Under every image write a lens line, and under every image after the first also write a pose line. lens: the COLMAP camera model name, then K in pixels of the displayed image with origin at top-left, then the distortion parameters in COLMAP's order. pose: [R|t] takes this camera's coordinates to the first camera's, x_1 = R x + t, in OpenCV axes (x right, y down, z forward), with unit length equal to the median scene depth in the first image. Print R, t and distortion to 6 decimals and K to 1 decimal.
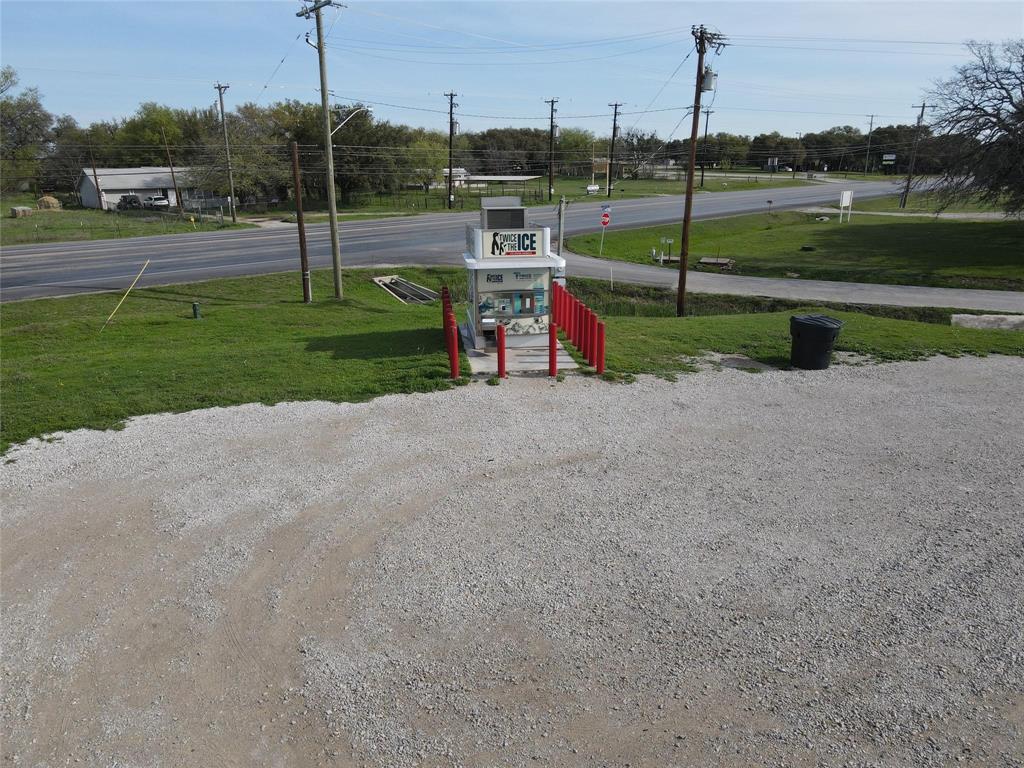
lens RADIAL K [[717.2, 0, 512.0], [0, 717.2, 384.0], [0, 0, 1]] dist [0.050609, -0.050216]
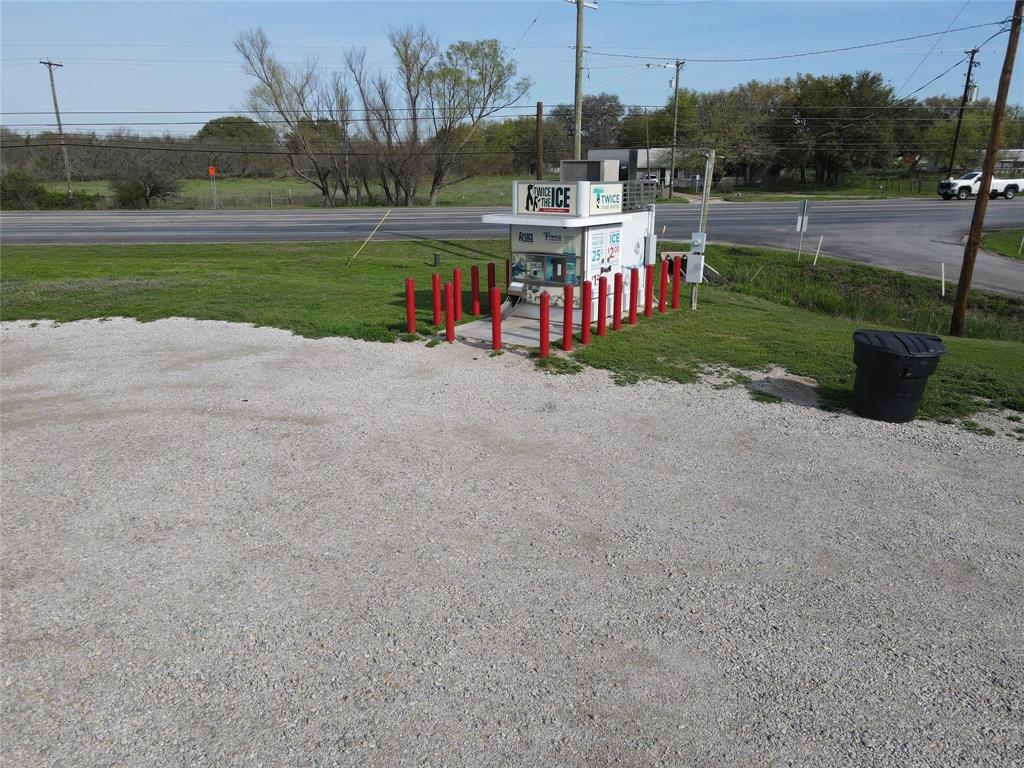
lens RADIAL K [[735.8, 0, 512.0], [0, 735.8, 384.0], [0, 0, 1]] dist [0.005128, 0.004889]
pose [[0.752234, 0.196435, -0.628933, 0.565868], [-0.188284, 0.978809, 0.080516, -0.040895], [0.631422, 0.057851, 0.773279, 0.303664]]
